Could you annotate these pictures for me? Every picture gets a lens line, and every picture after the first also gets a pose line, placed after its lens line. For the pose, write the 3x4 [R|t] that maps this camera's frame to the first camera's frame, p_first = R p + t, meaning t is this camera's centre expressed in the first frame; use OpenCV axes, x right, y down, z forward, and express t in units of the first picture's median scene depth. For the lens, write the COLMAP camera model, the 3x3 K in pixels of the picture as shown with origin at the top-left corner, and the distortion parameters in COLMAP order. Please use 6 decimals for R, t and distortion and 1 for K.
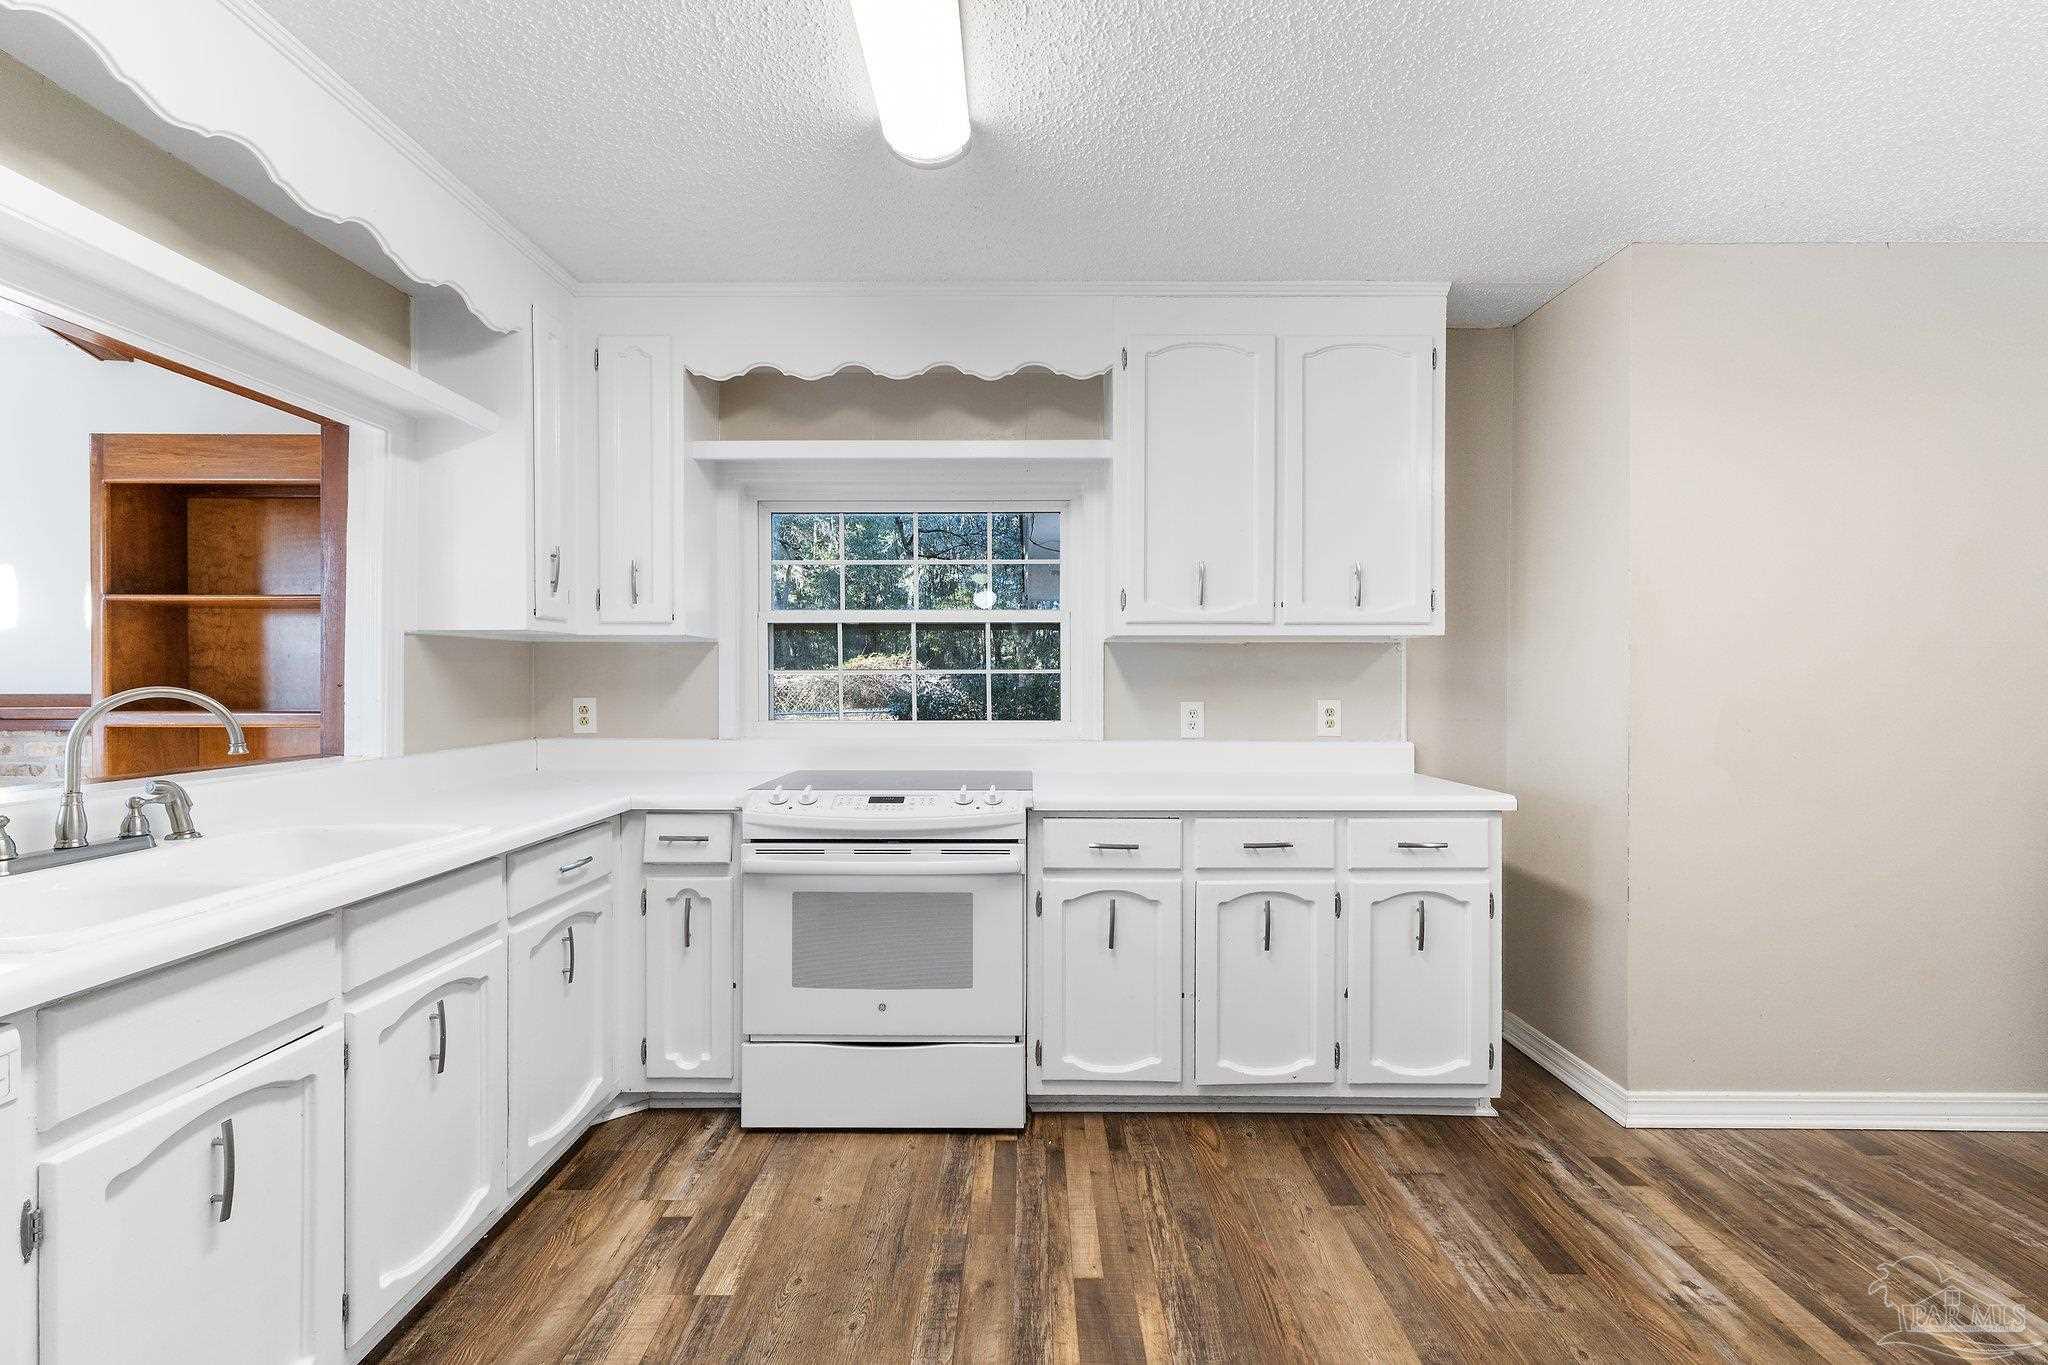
lens RADIAL K [[851.4, 0, 1016.9], [0, 851.4, 684.6], [0, 0, 1]] dist [0.001325, 0.000147]
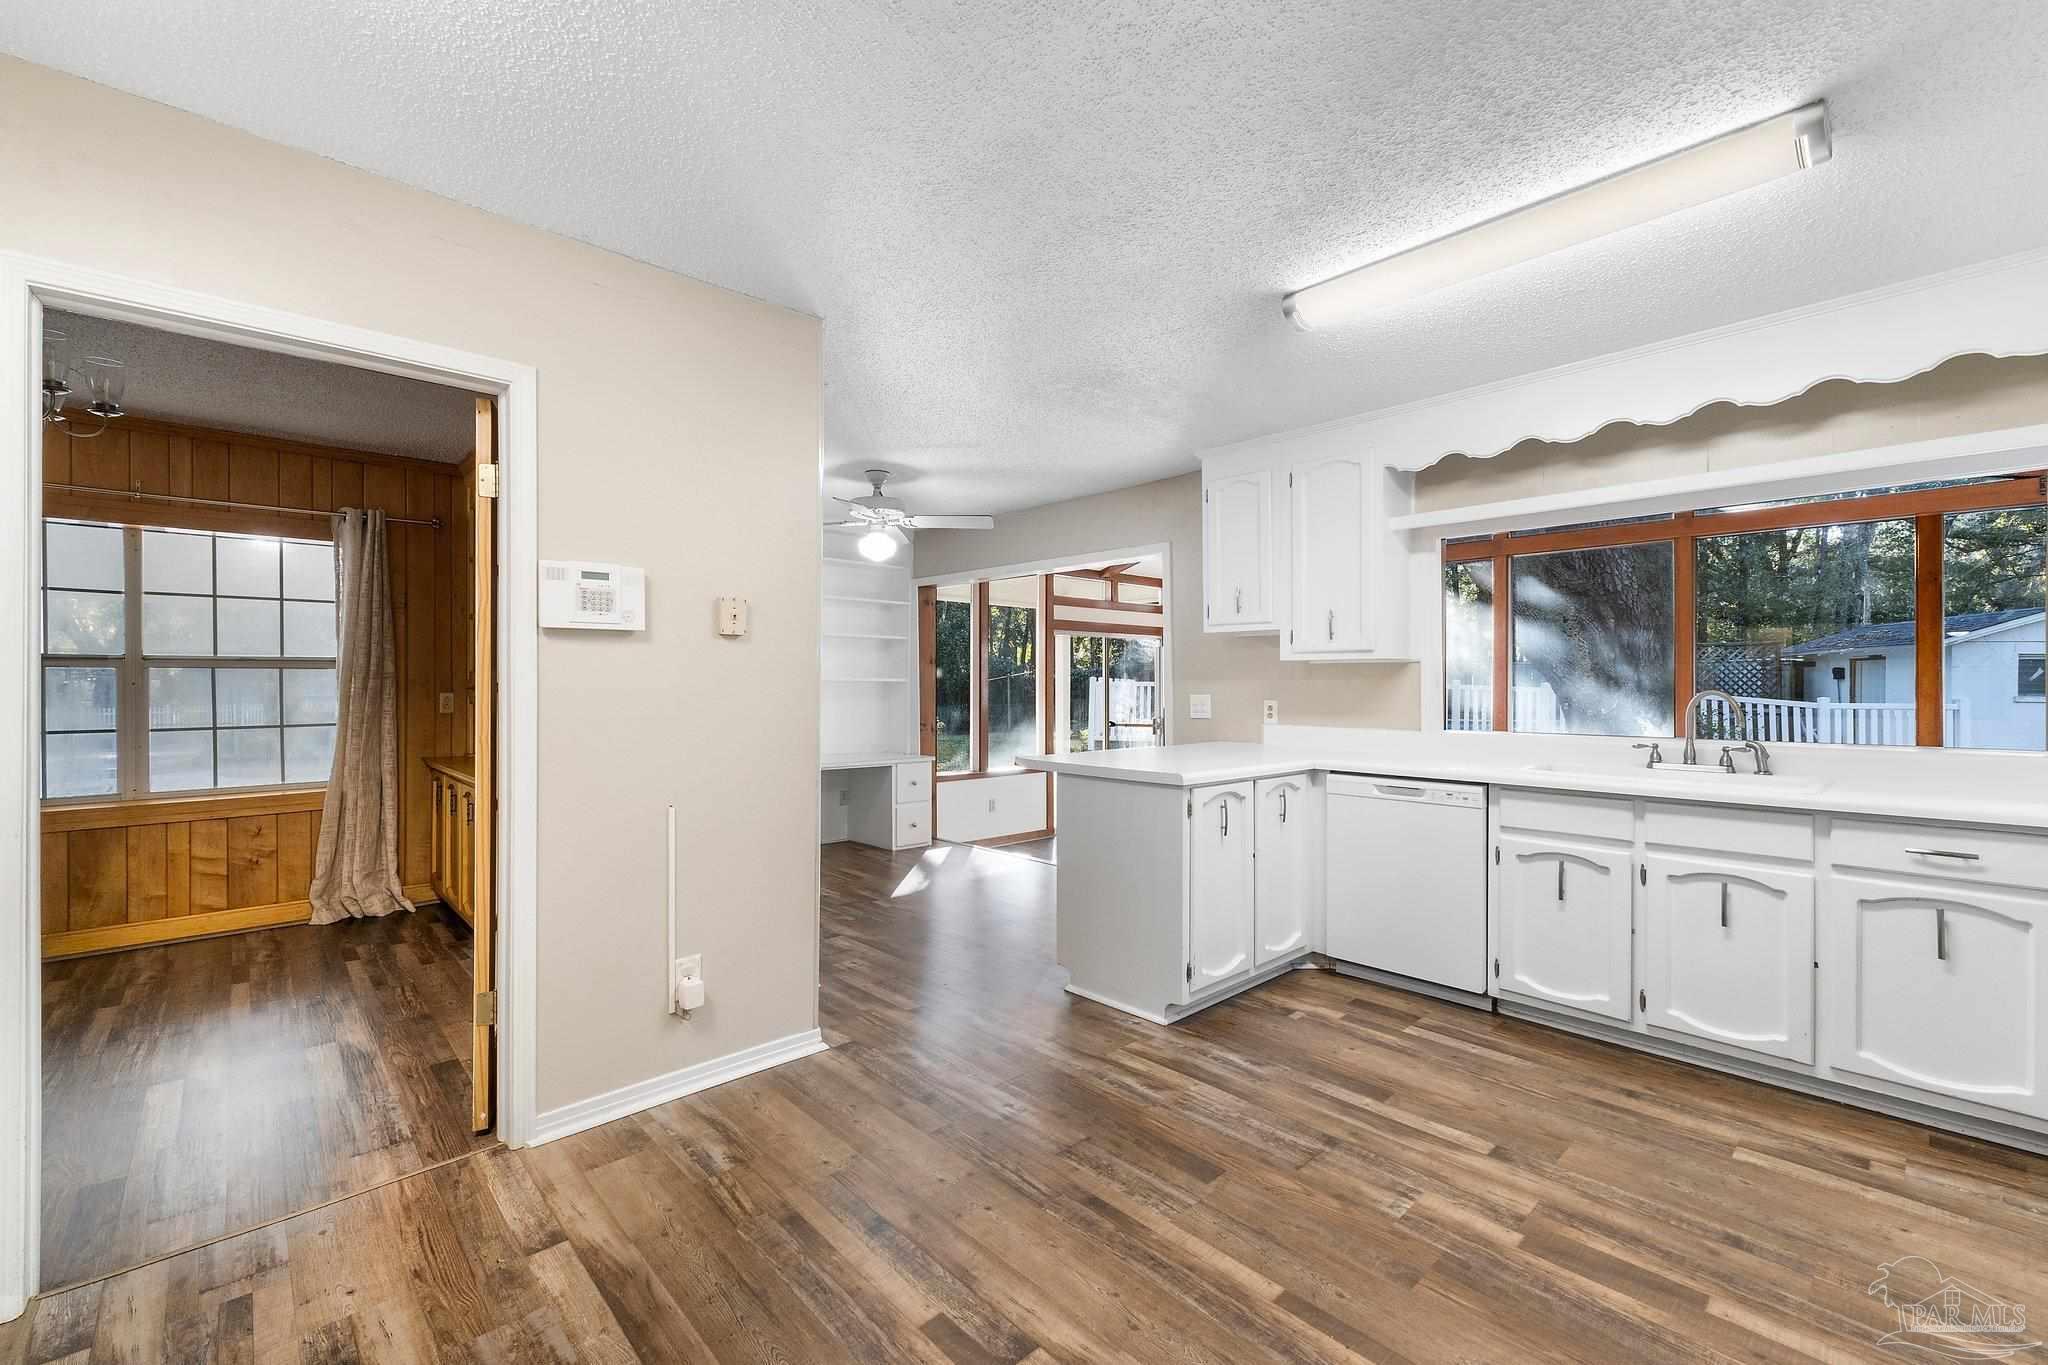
lens RADIAL K [[851.4, 0, 1016.9], [0, 851.4, 684.6], [0, 0, 1]] dist [0.001325, 0.000147]
pose [[-0.732645, -0.002648, -0.680605, 1.172957], [-0.006982, 0.999969, 0.003626, -0.004369], [0.680575, 0.007408, -0.732641, 1.040003]]
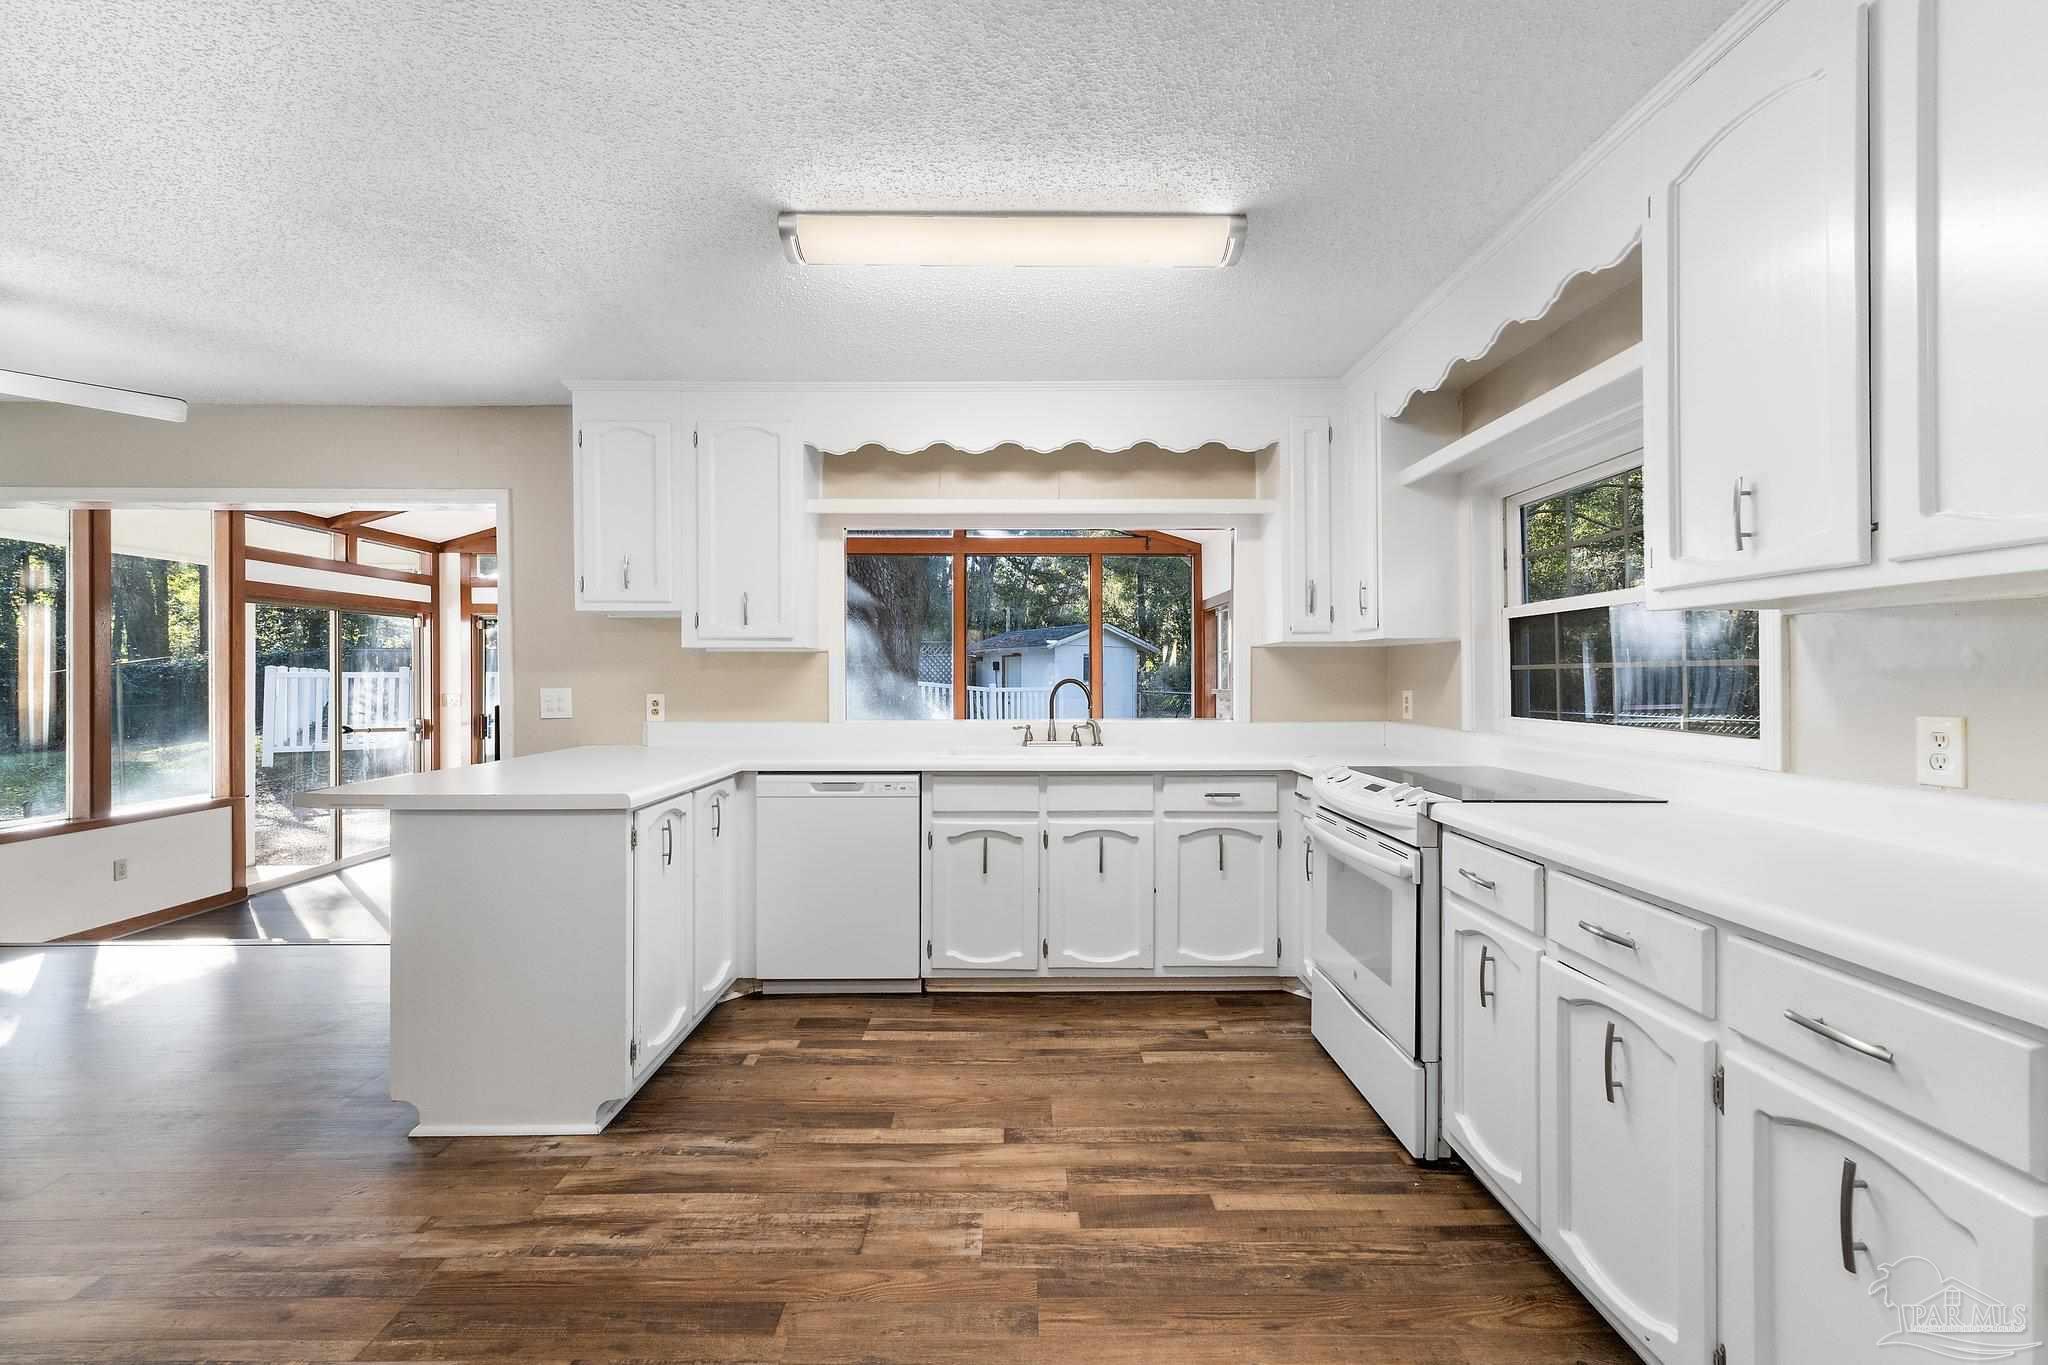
lens RADIAL K [[856.7, 0, 1024.3], [0, 856.7, 675.2], [0, 0, 1]] dist [0.003025, -0.000089]
pose [[0.011979, -0.001424, -0.999927, 1.088868], [-0.005016, 0.999986, -0.001484, -0.002769], [0.999916, 0.005034, 0.011971, 0.649848]]
